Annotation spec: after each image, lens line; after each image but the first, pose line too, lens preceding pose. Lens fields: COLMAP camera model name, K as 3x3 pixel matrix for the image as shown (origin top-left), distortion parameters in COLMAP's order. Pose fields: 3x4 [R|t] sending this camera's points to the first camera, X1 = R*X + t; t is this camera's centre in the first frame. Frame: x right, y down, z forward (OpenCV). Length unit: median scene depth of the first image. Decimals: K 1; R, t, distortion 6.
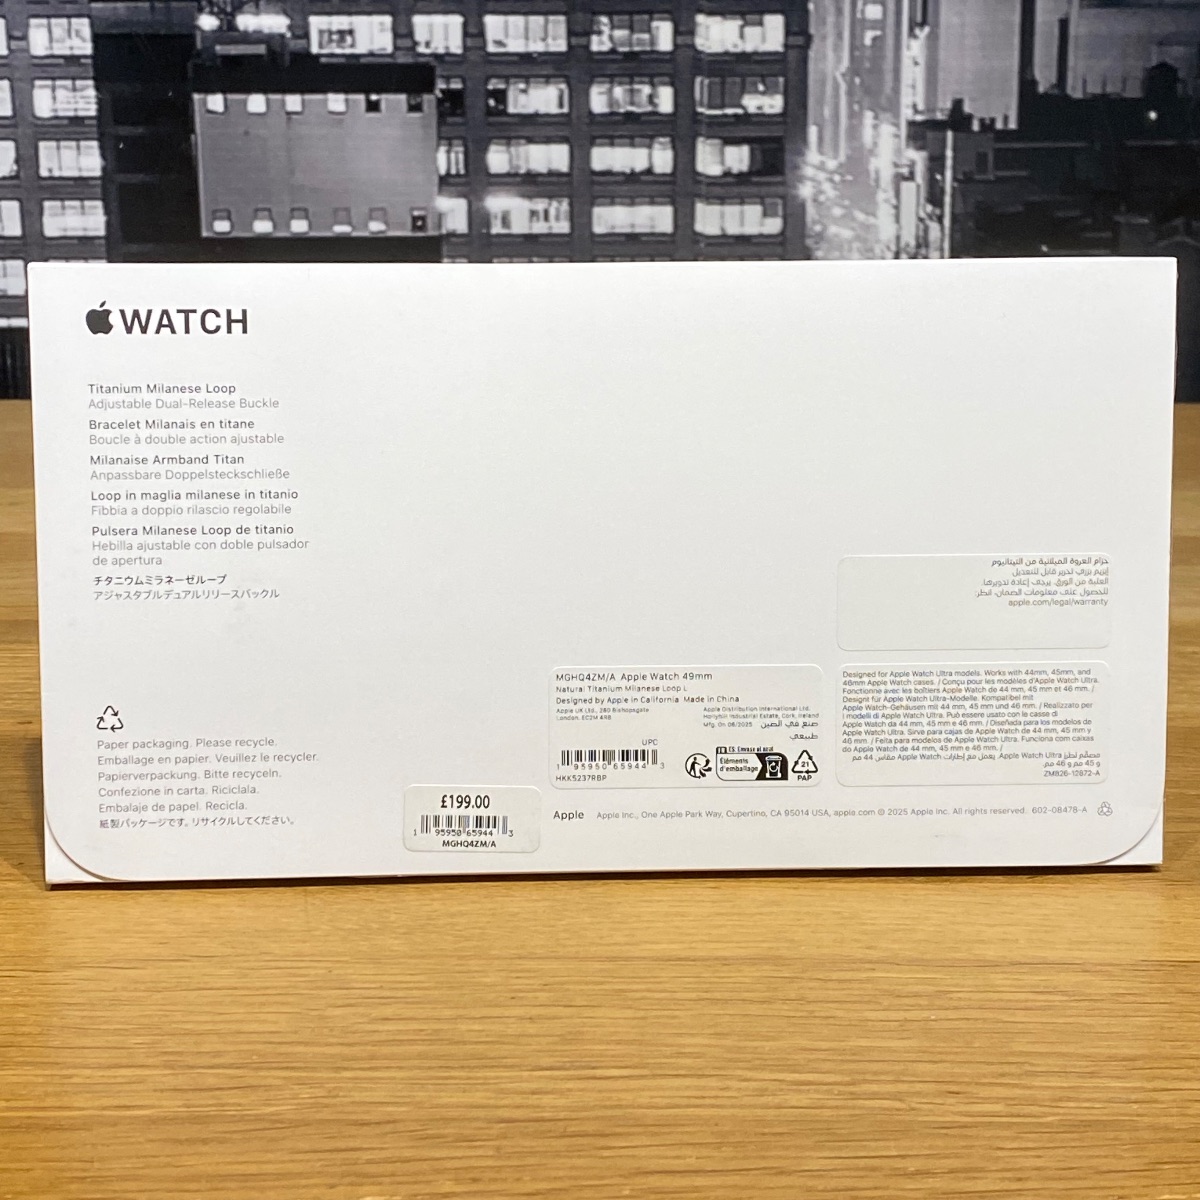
lens RADIAL K [[2399.2, 0, 560.9], [0, 2399.2, 515.5], [0, 0, 1]] dist [0.077889, 0.000000]
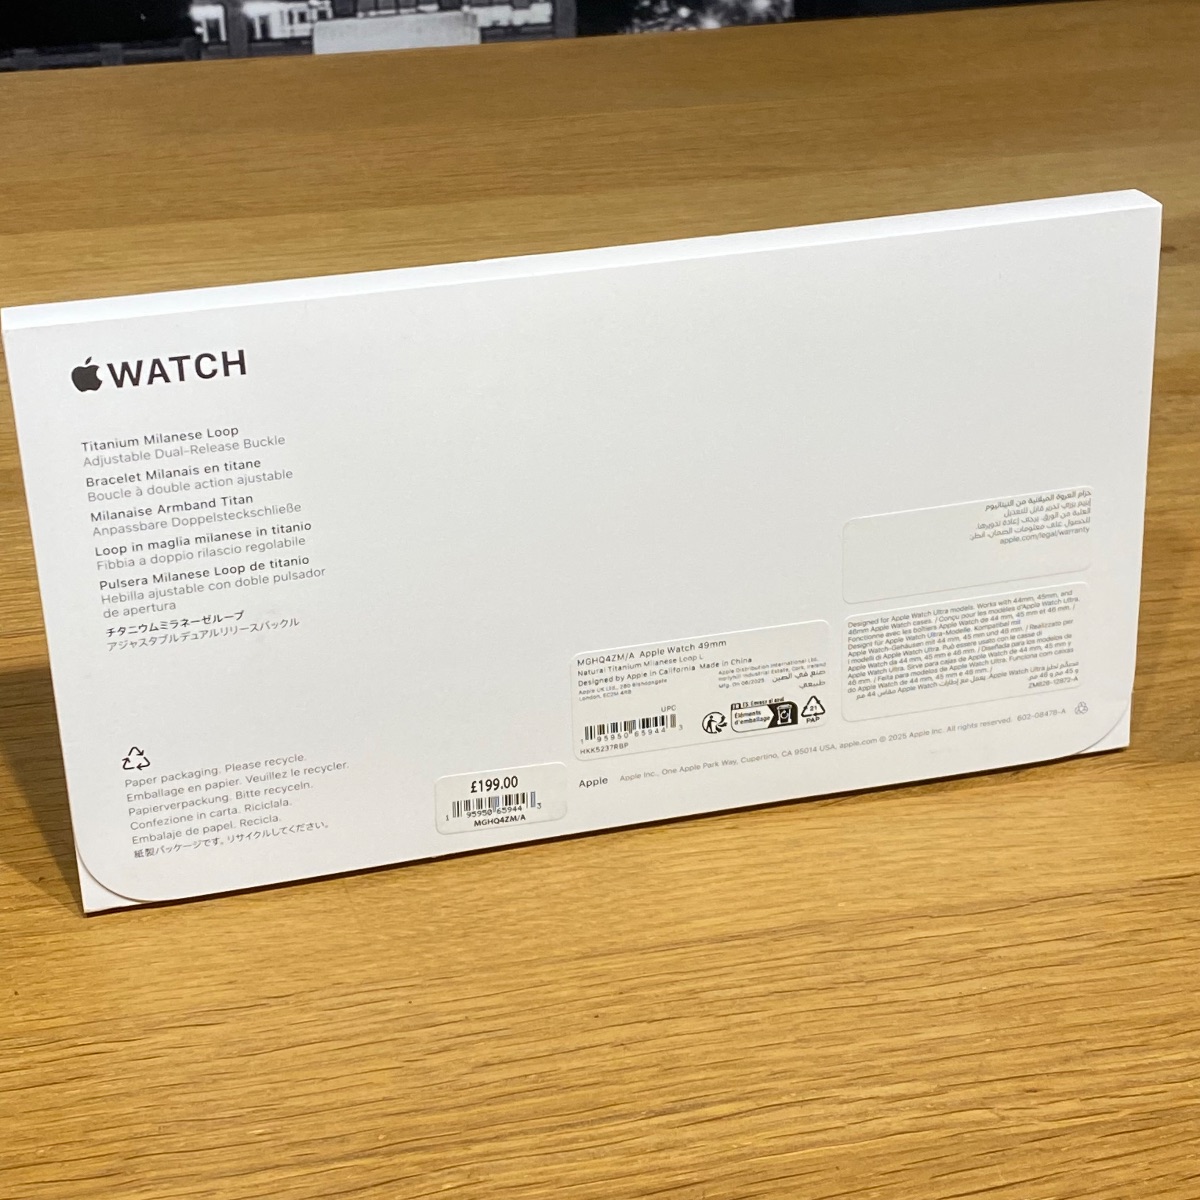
lens RADIAL K [[2399.2, 0, 631.9], [0, 2399.2, 534.9], [0, 0, 1]] dist [0.077889, 0.000000]
pose [[0.978427, -0.105936, 0.177366, -0.155814], [0.051020, 0.955834, 0.289446, -0.280495], [-0.200196, -0.274152, 0.940618, 0.060686]]
